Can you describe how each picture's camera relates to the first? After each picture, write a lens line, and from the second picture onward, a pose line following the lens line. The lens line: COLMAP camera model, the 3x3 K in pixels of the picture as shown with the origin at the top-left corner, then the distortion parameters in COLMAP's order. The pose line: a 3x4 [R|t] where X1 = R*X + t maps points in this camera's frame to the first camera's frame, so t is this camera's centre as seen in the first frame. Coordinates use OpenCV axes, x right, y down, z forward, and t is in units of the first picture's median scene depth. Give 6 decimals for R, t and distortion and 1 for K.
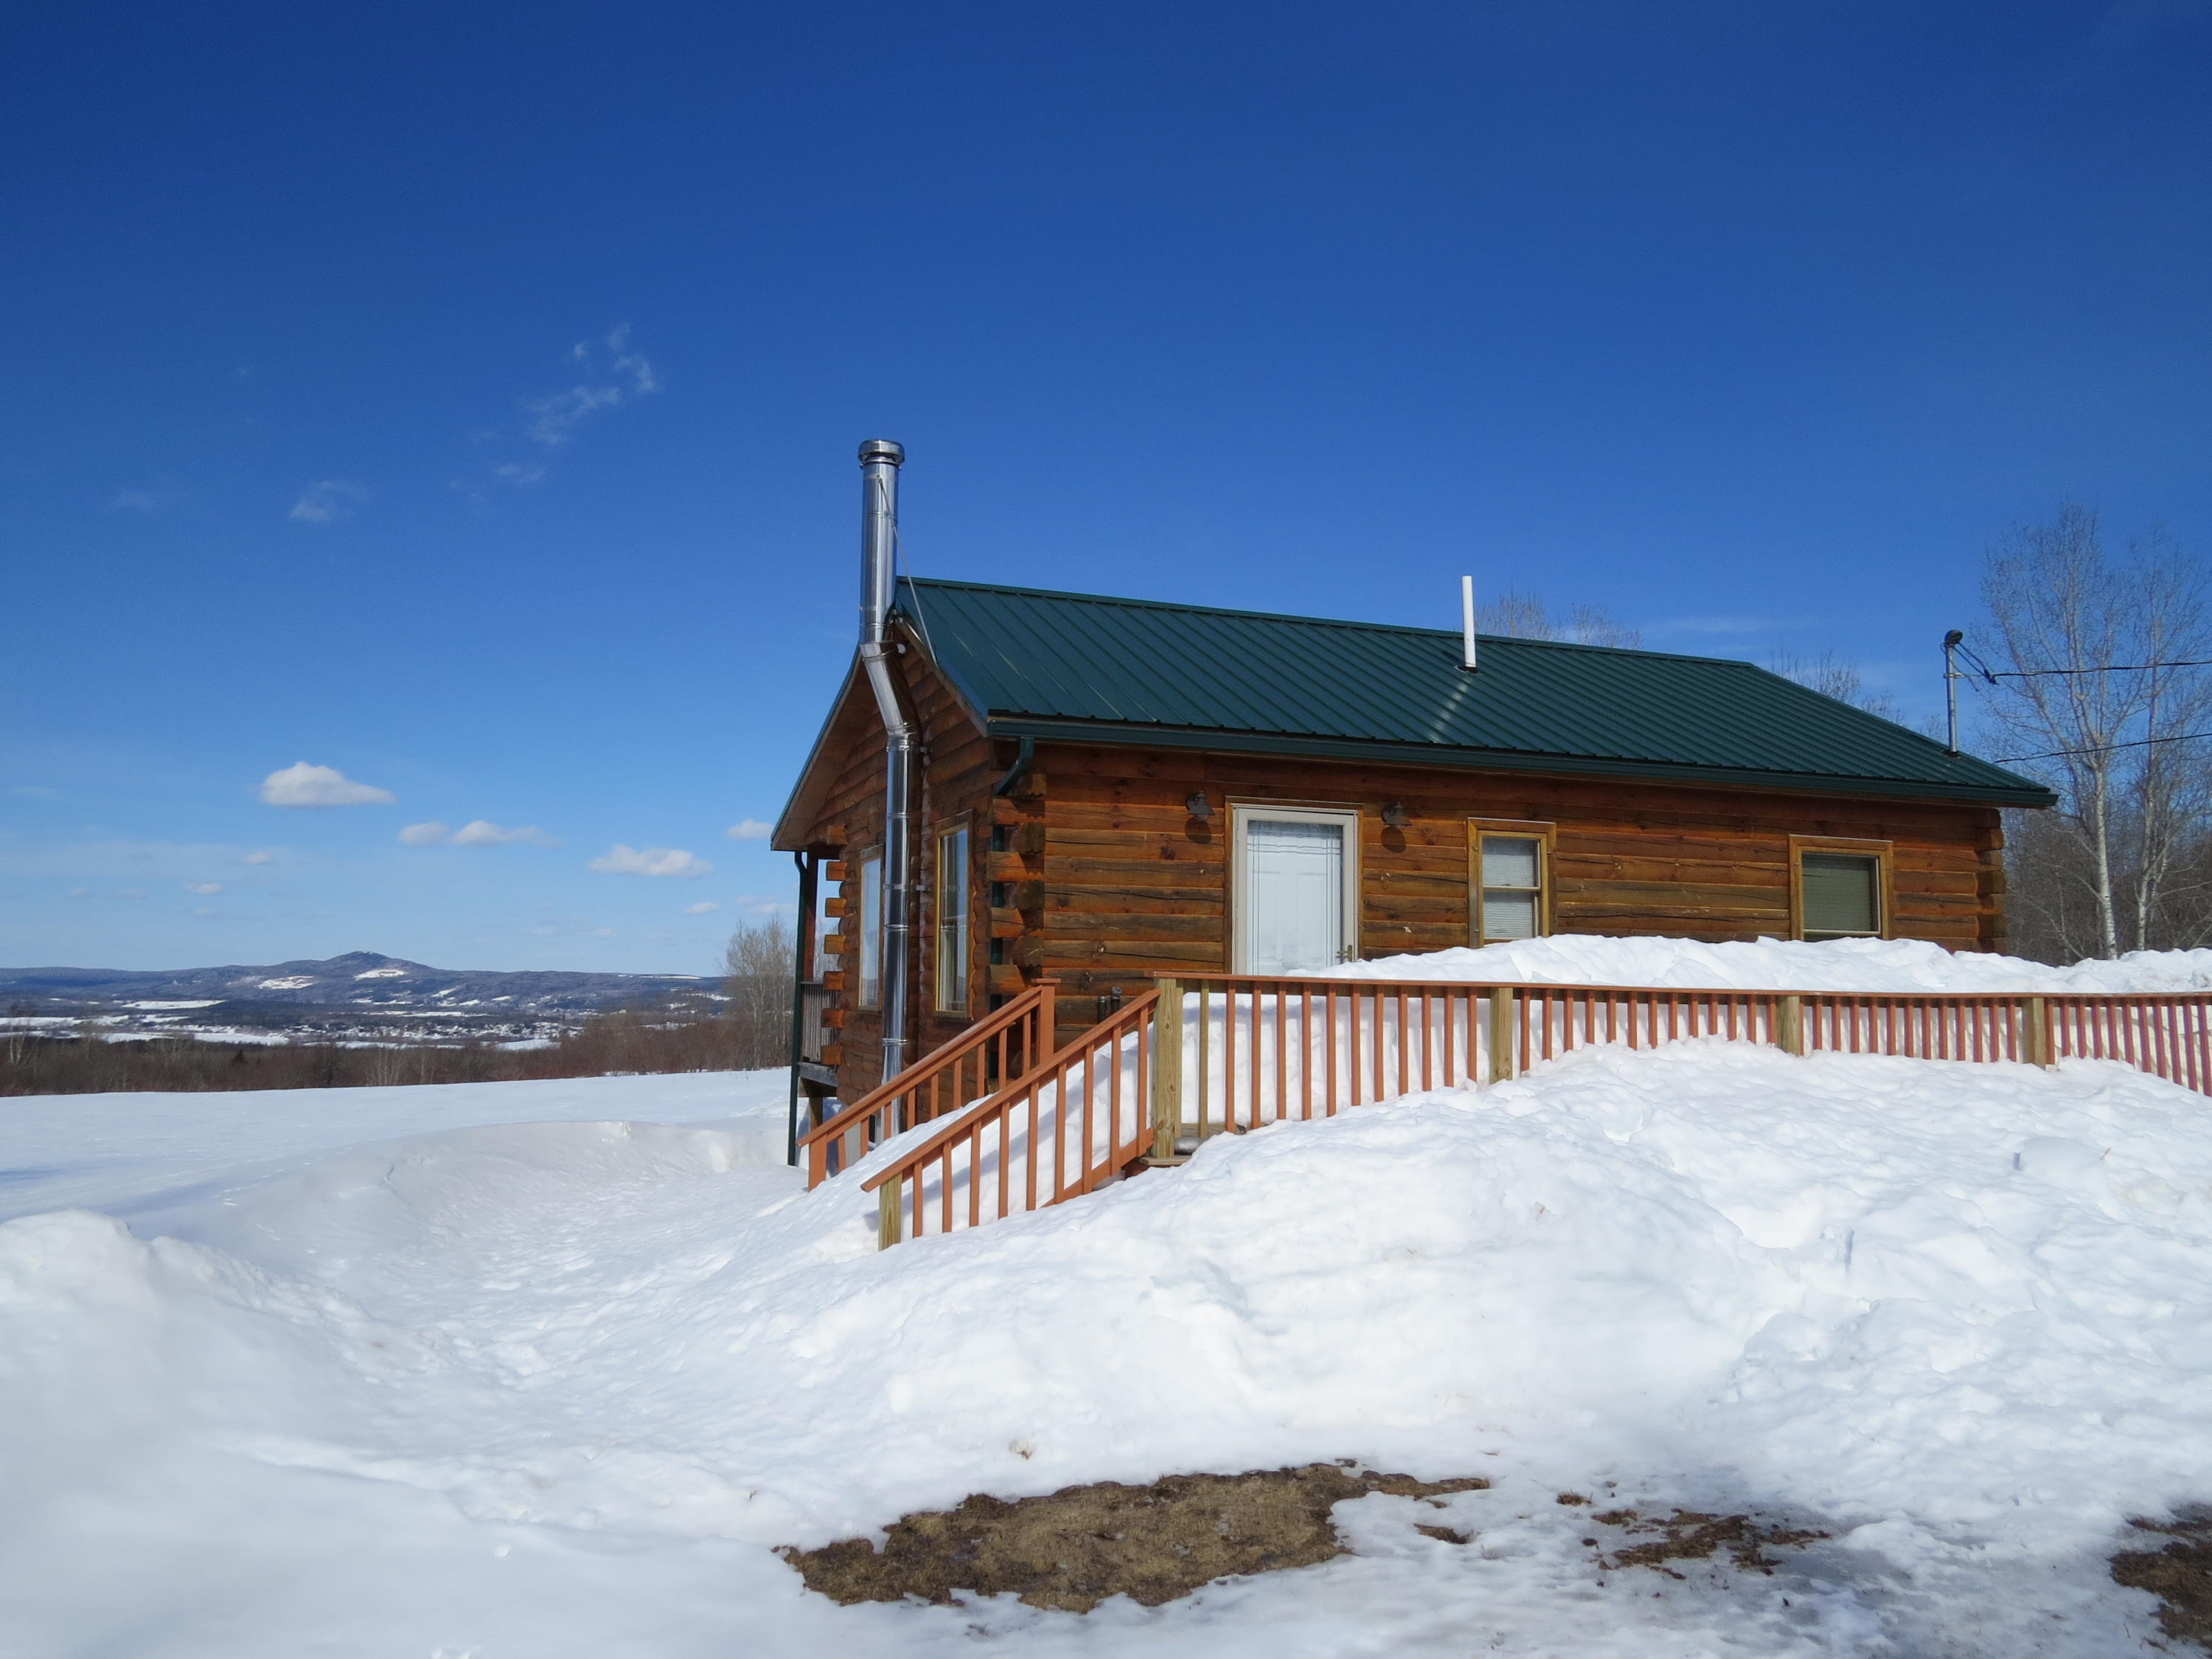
lens RADIAL K [[1545.9, 0, 1099.0], [0, 1545.9, 815.4], [0, 0, 1]] dist [0.046153, -0.000430]
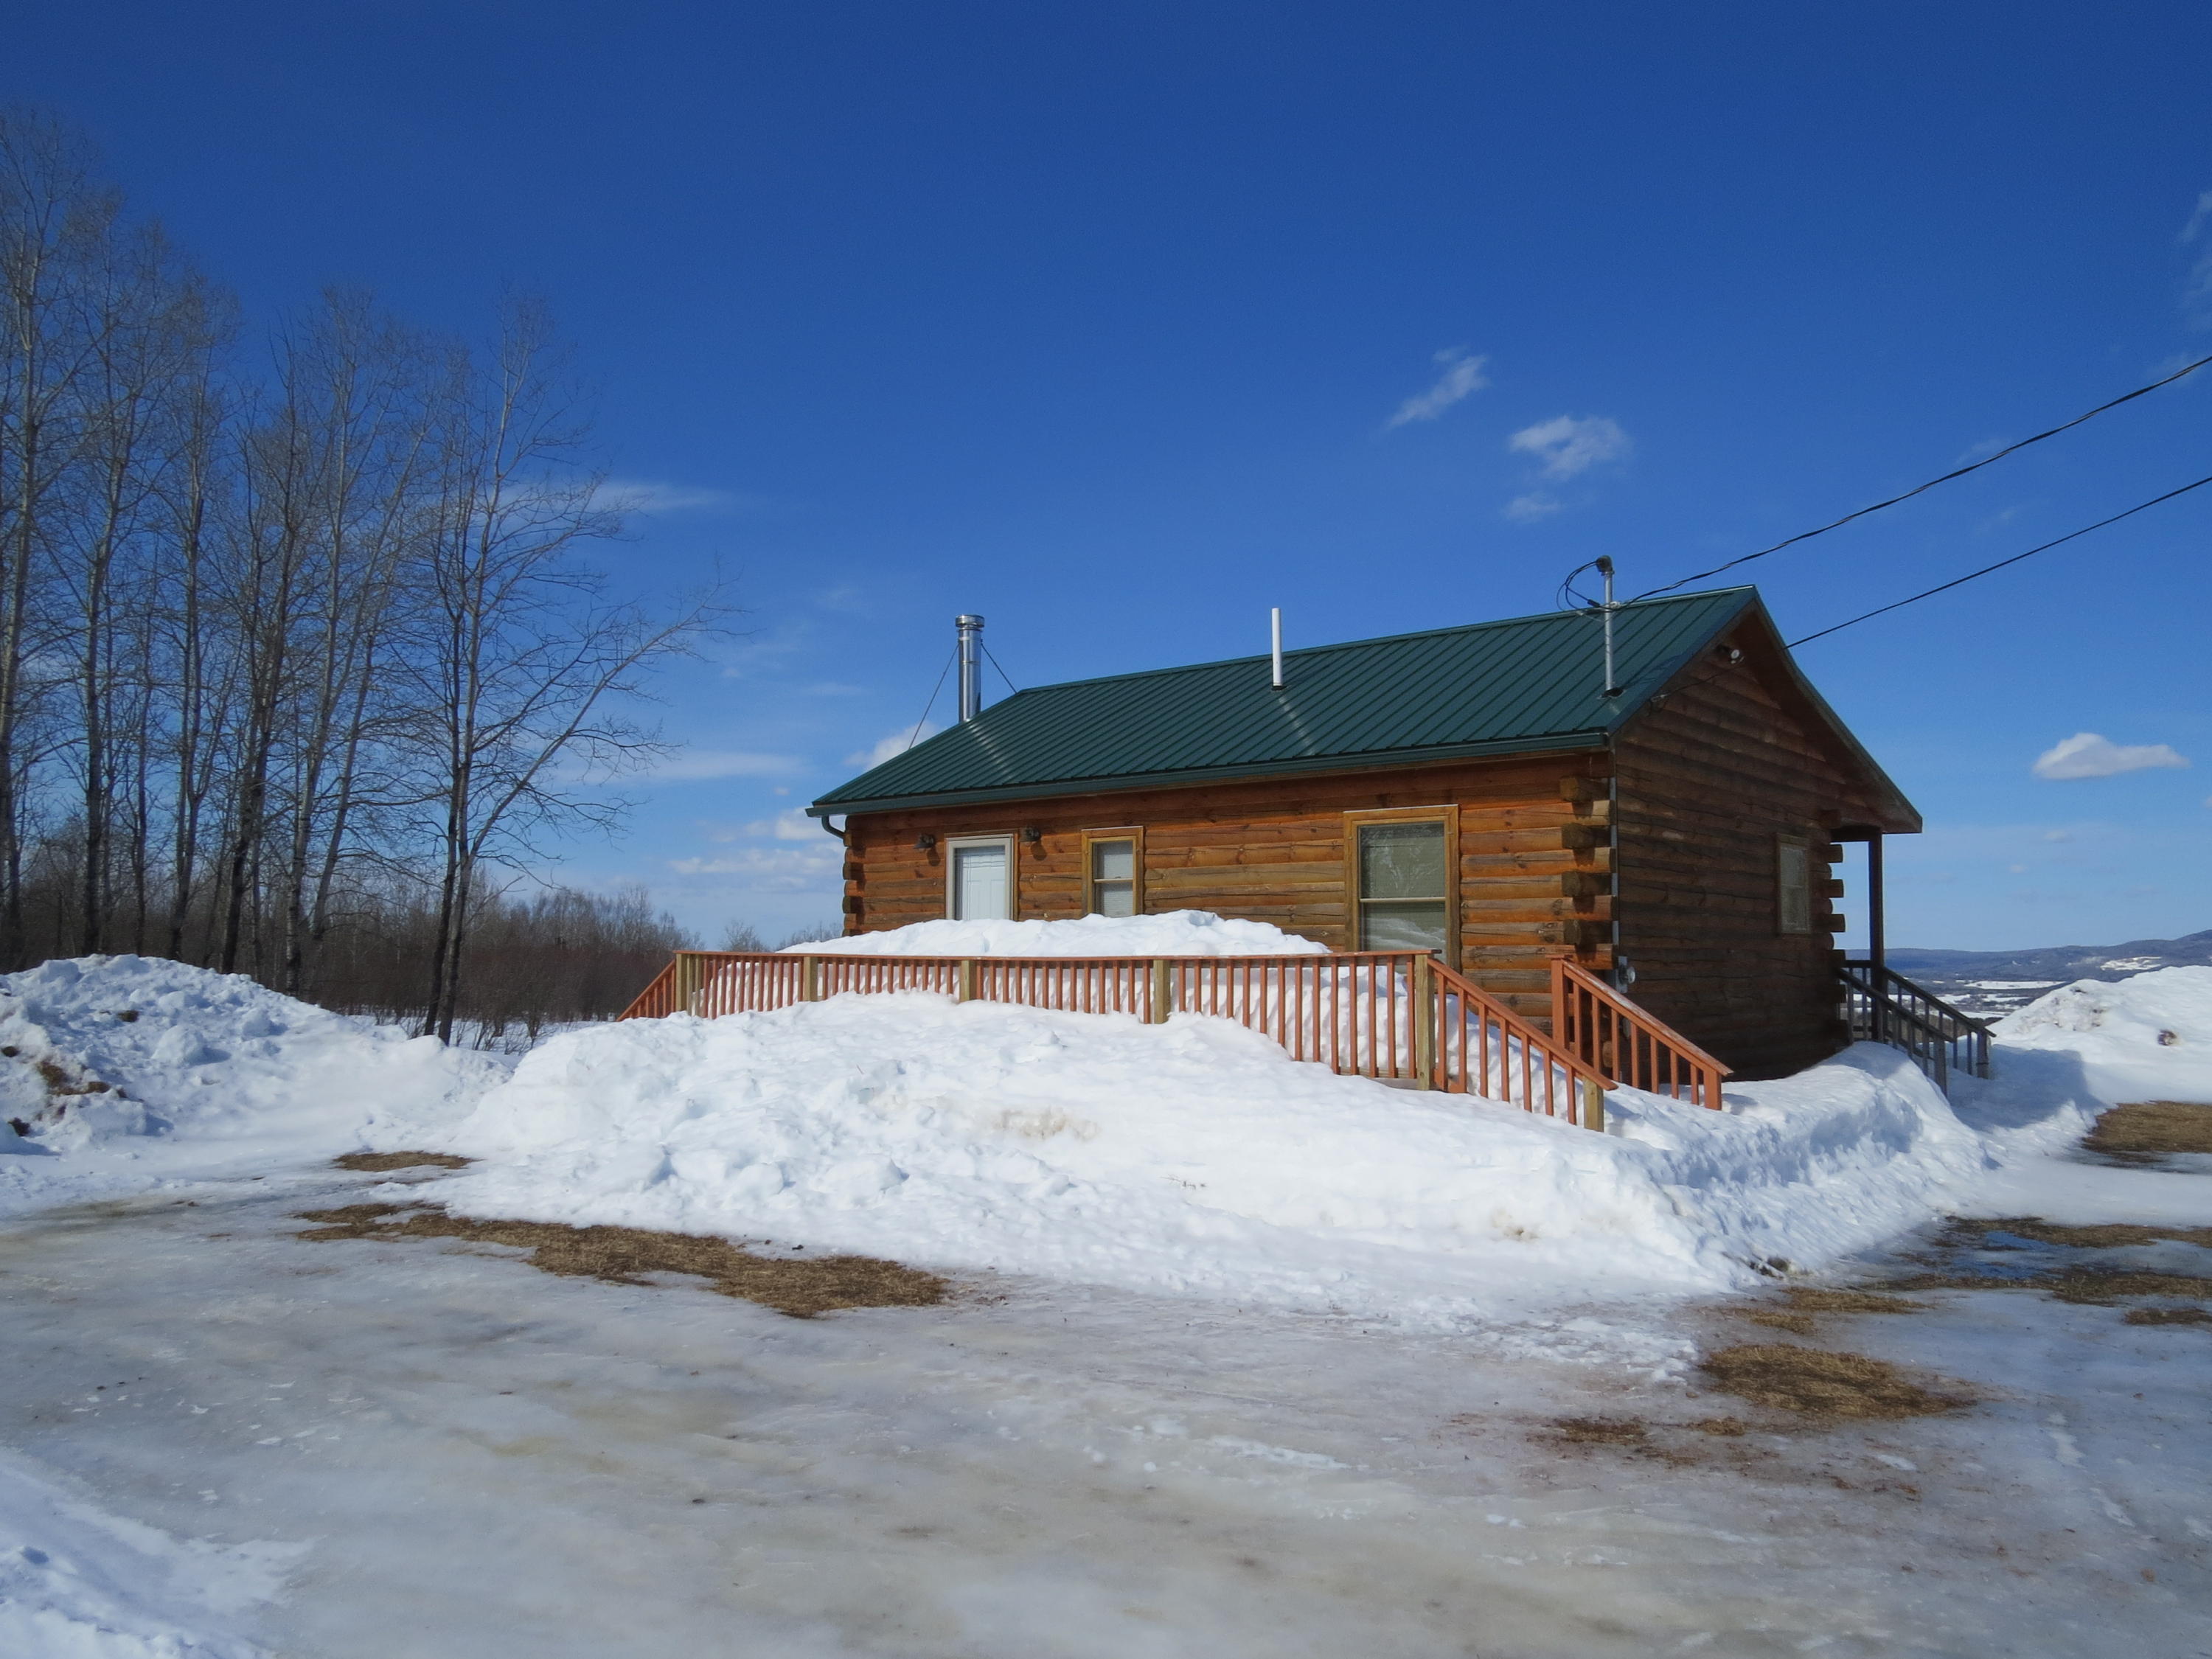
lens RADIAL K [[1545.9, 0, 1092.1], [0, 1545.9, 843.5], [0, 0, 1]] dist [0.046153, -0.000430]
pose [[0.477462, -0.072026, -0.875695, 1.378173], [0.098146, 0.994769, -0.028306, 0.050689], [0.873154, -0.072431, 0.482033, 0.360385]]
